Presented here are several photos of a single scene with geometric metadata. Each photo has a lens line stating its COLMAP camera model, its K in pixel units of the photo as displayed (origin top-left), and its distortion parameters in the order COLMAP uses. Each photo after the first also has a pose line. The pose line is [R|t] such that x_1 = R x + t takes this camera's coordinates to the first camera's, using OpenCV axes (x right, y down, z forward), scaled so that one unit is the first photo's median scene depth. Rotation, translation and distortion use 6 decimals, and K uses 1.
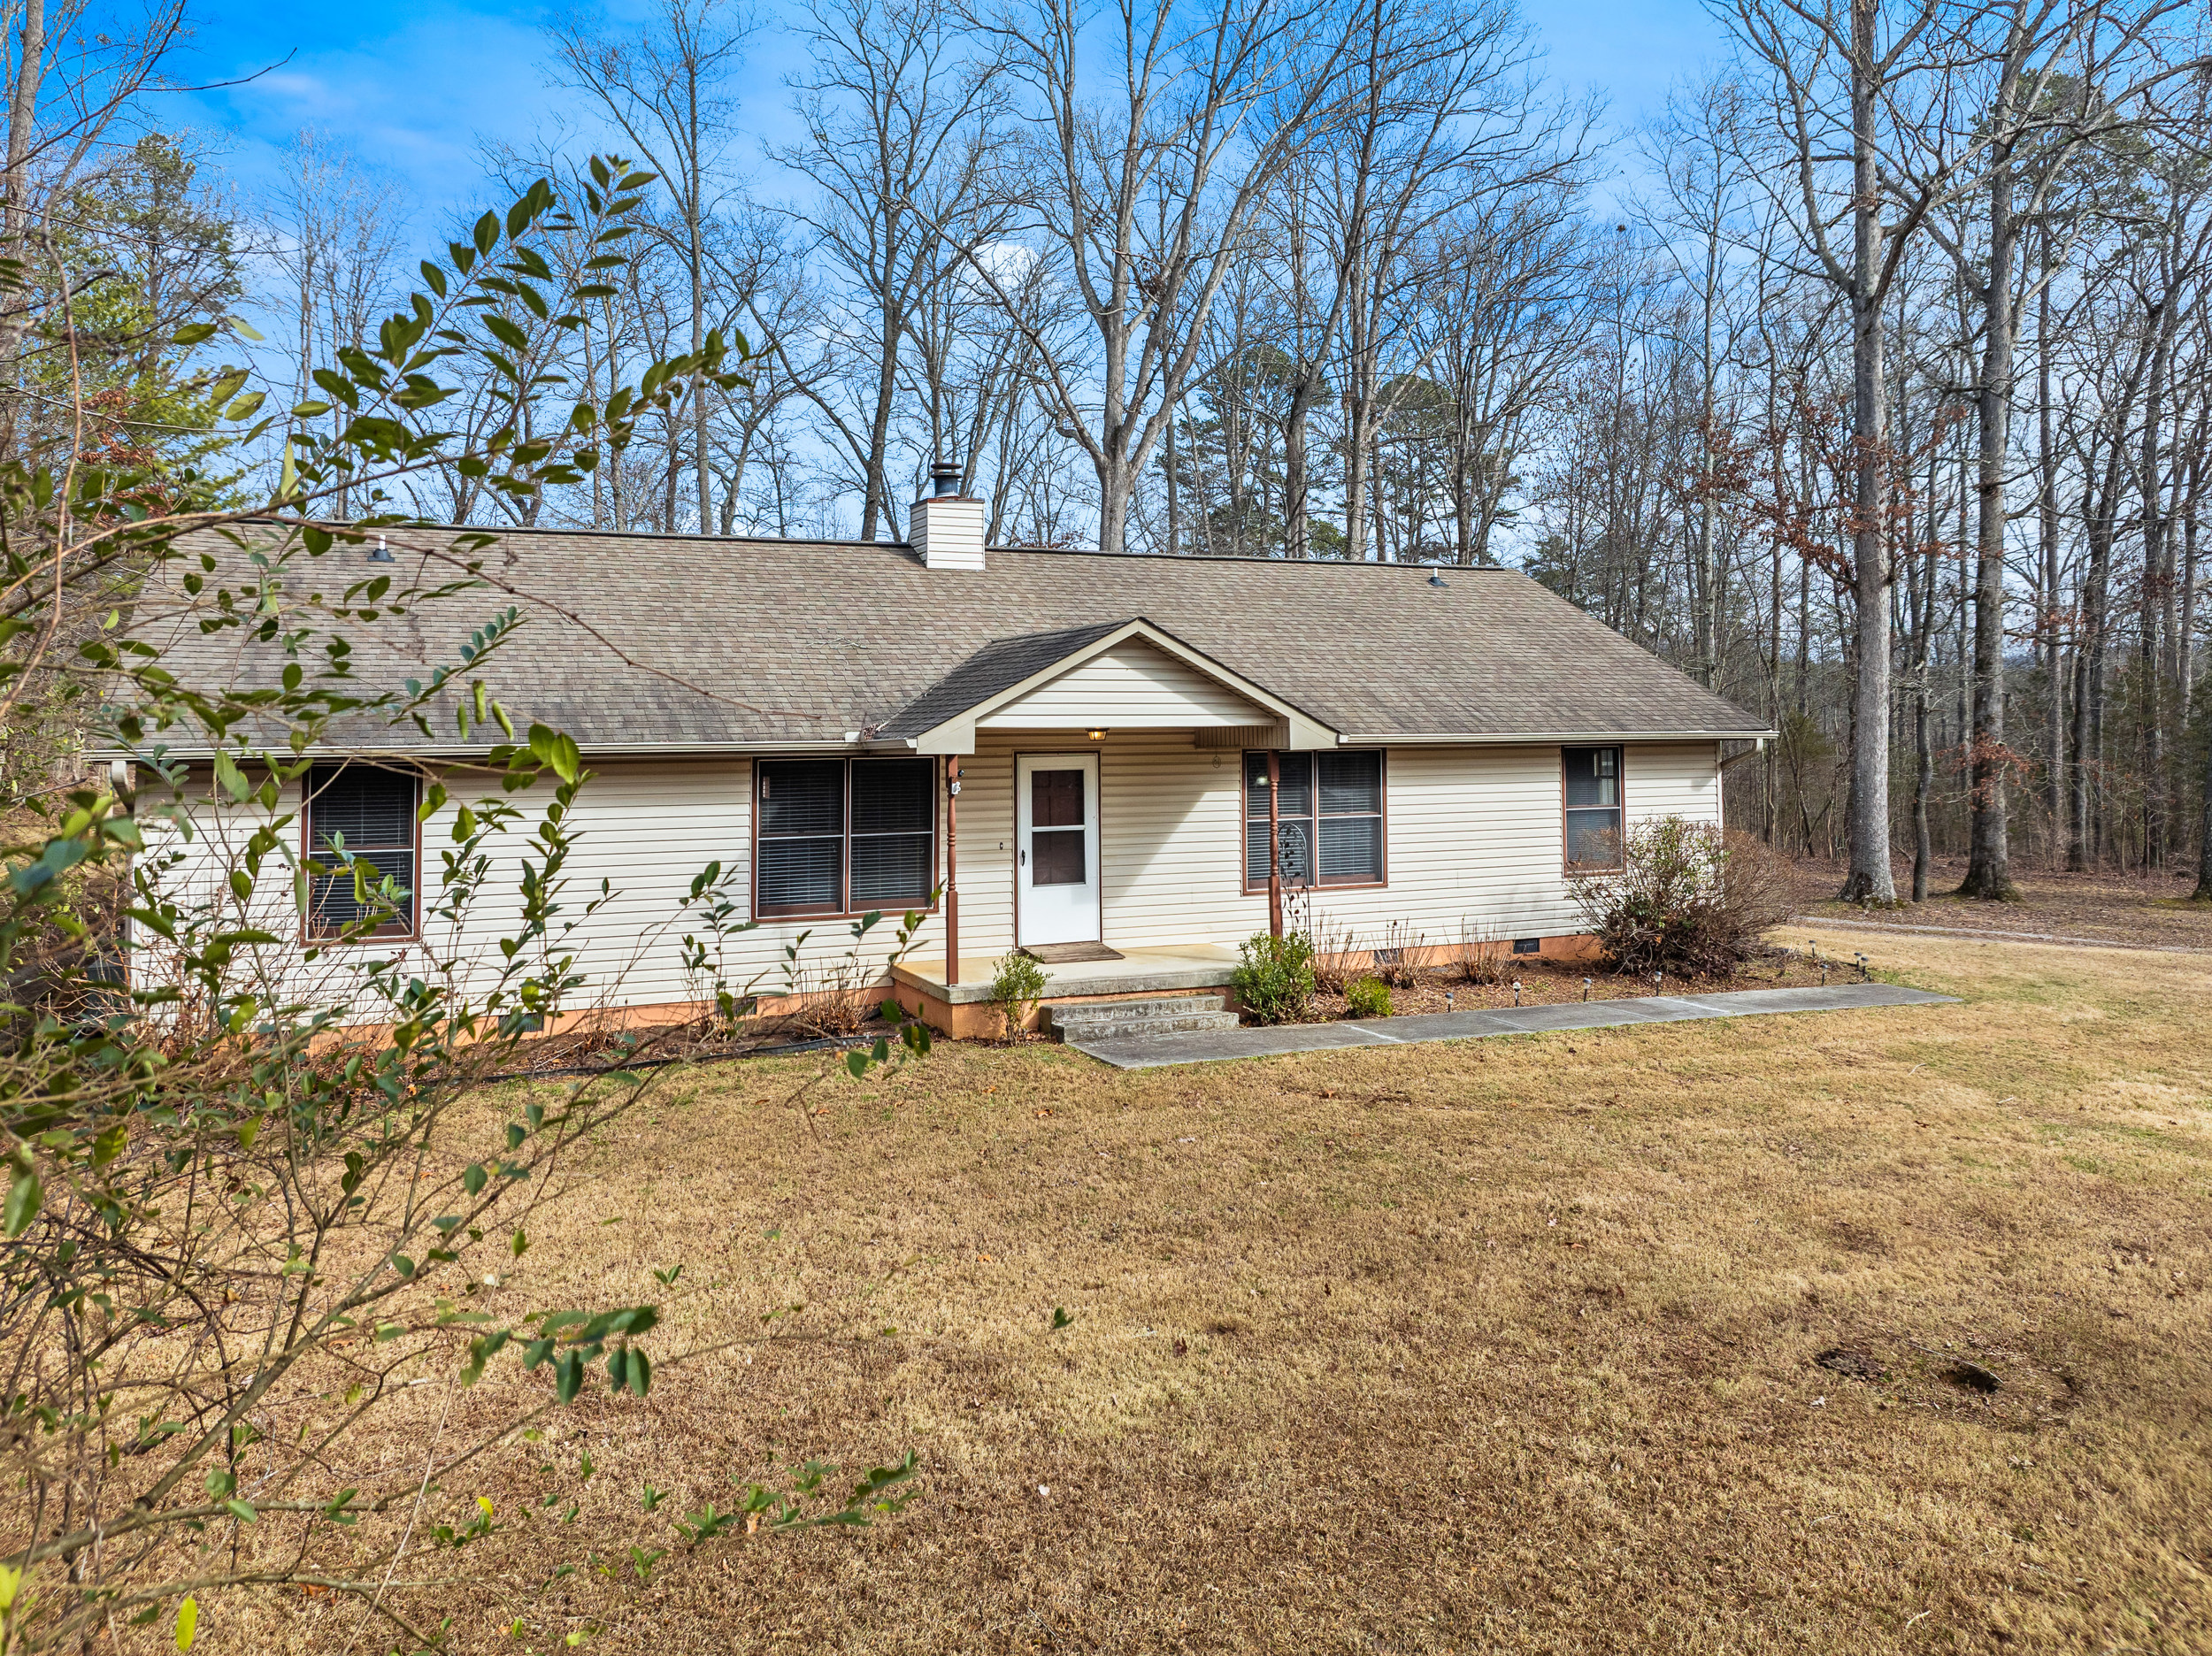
lens RADIAL K [[1574.8, 0, 1104.3], [0, 1574.8, 633.5], [0, 0, 1]] dist [0.002653, -0.067291]
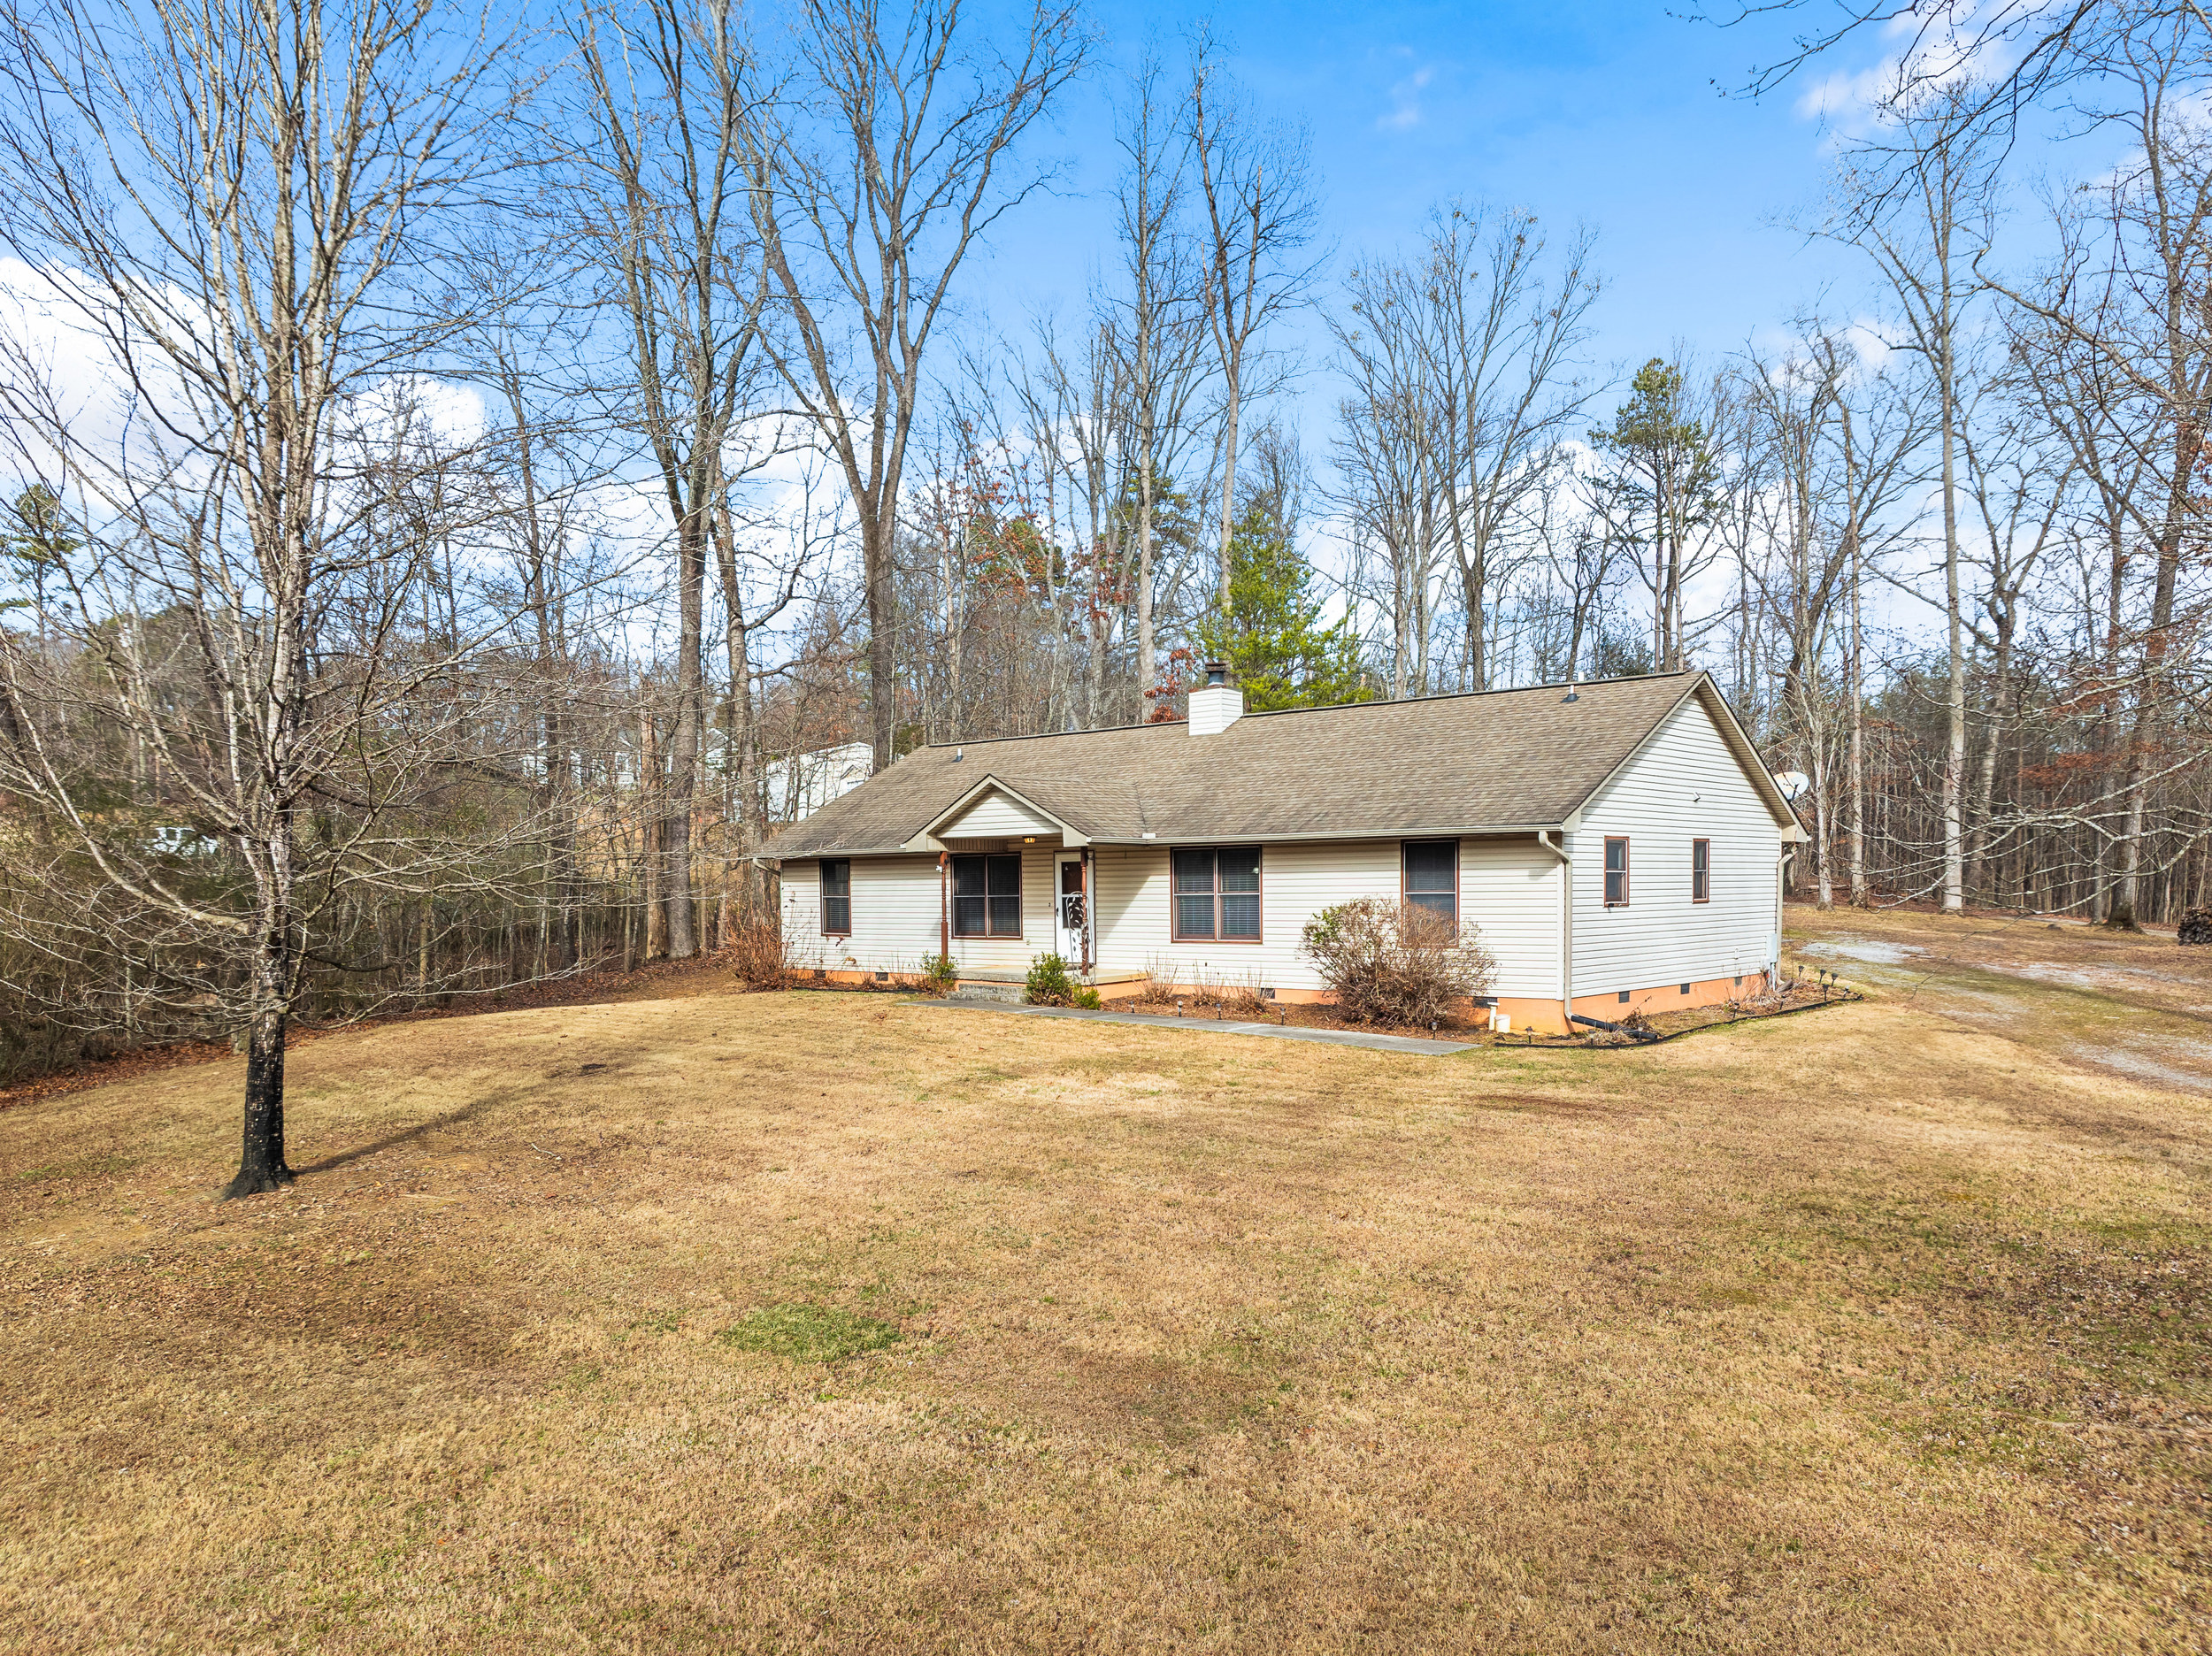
lens RADIAL K [[1540.7, 0, 1106.0], [0, 1540.7, 828.0], [0, 0, 1]] dist [0.000209, -0.042727]
pose [[0.410204, -0.024795, -0.911657, 1.493921], [0.073858, 0.997250, 0.006110, 0.043958], [0.908998, -0.069840, 0.410907, 0.359521]]
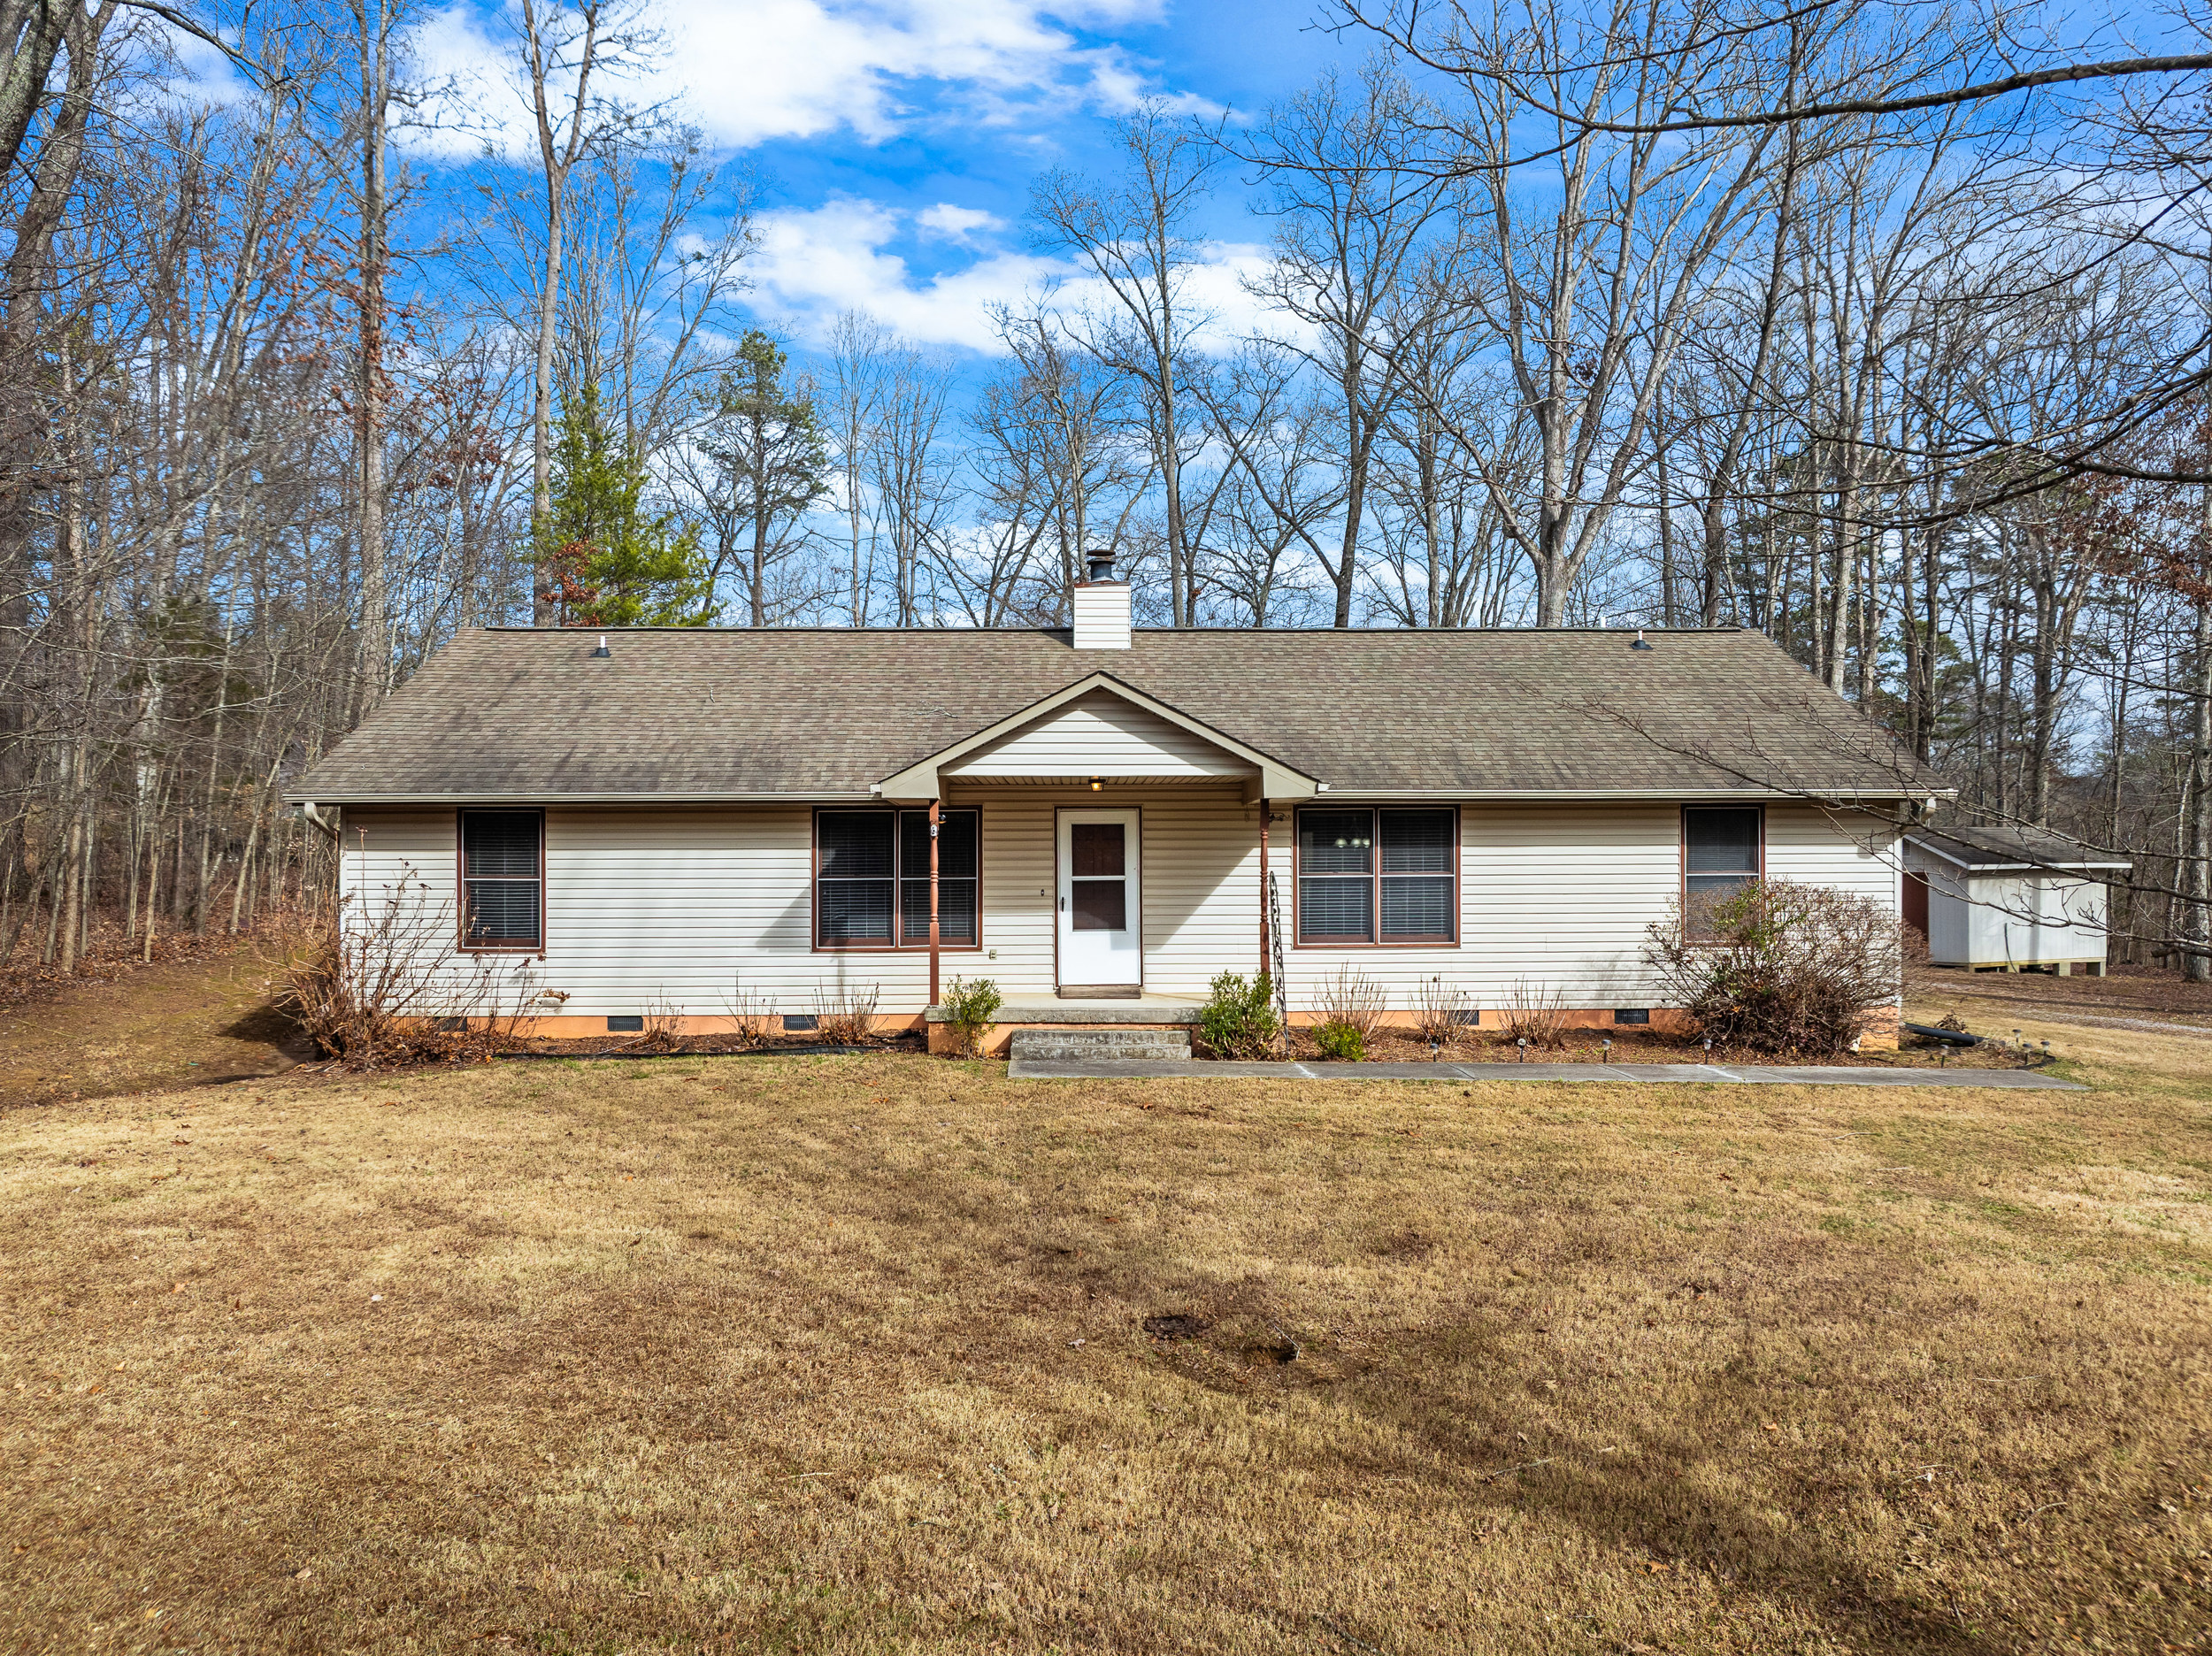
lens RADIAL K [[1540.7, 0, 1106.0], [0, 1540.7, 828.0], [0, 0, 1]] dist [0.000209, -0.042727]
pose [[0.930898, -0.002091, -0.365272, 0.358986], [0.018468, 0.998974, 0.041348, 0.046600], [0.364811, -0.045237, 0.929982, 0.029845]]
